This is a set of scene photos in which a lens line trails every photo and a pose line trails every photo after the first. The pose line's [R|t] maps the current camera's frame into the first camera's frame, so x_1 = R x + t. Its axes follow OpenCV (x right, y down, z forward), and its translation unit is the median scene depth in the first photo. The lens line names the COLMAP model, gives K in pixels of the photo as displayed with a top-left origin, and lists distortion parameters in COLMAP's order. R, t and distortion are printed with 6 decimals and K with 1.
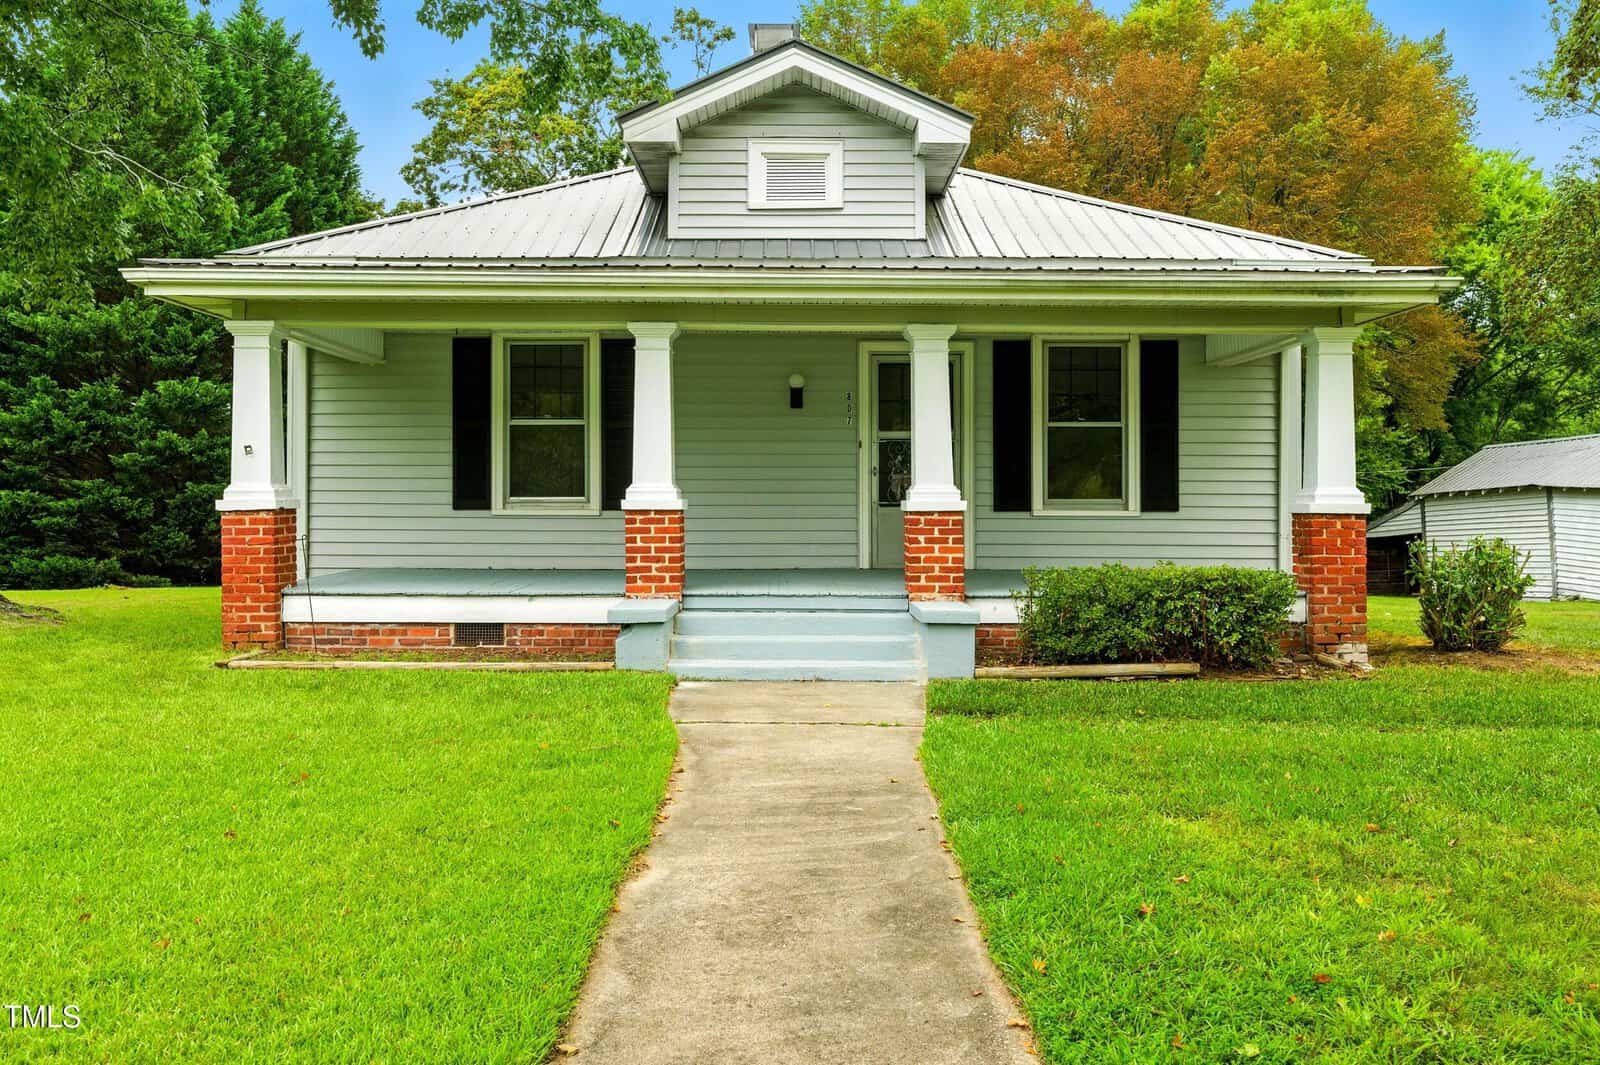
lens RADIAL K [[1376.3, 0, 804.3], [0, 1376.3, 501.1], [0, 0, 1]] dist [0.009720, -0.006470]
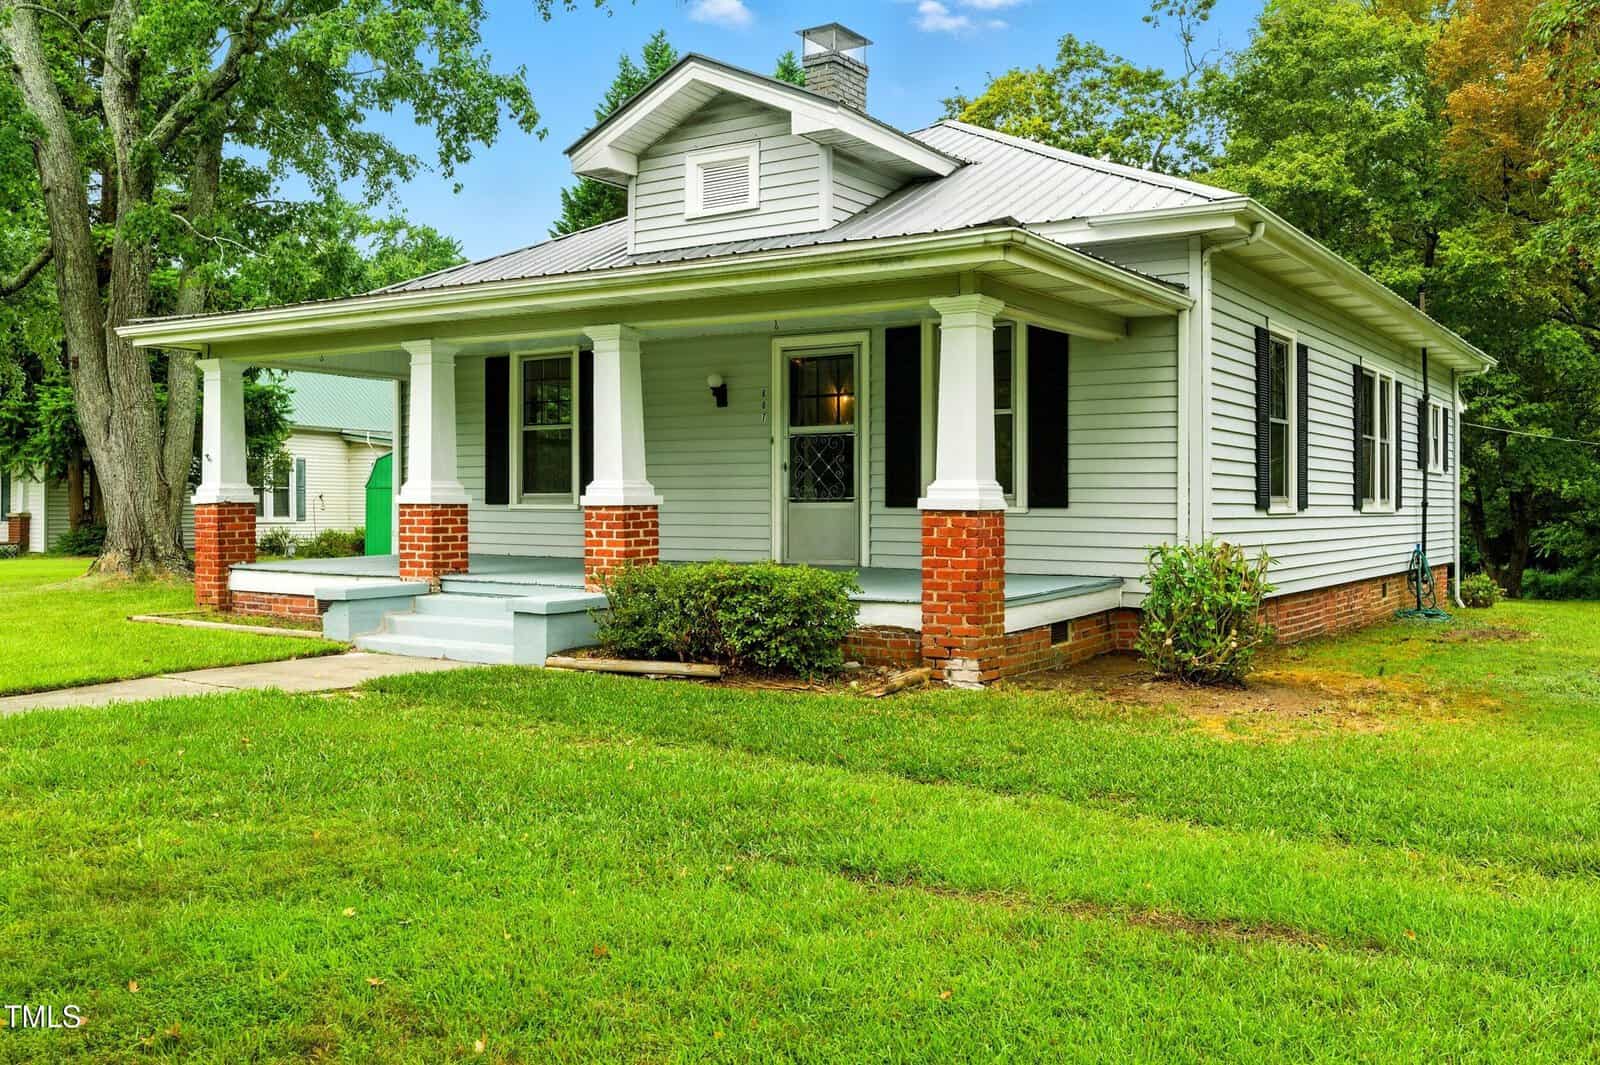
lens RADIAL K [[1376.3, 0, 804.3], [0, 1376.3, 501.1], [0, 0, 1]] dist [0.009720, -0.006470]
pose [[0.830362, 0.000661, -0.557223, 0.757777], [-0.000180, 1.000000, 0.000917, 0.002680], [0.557224, -0.000661, 0.830362, 0.214313]]
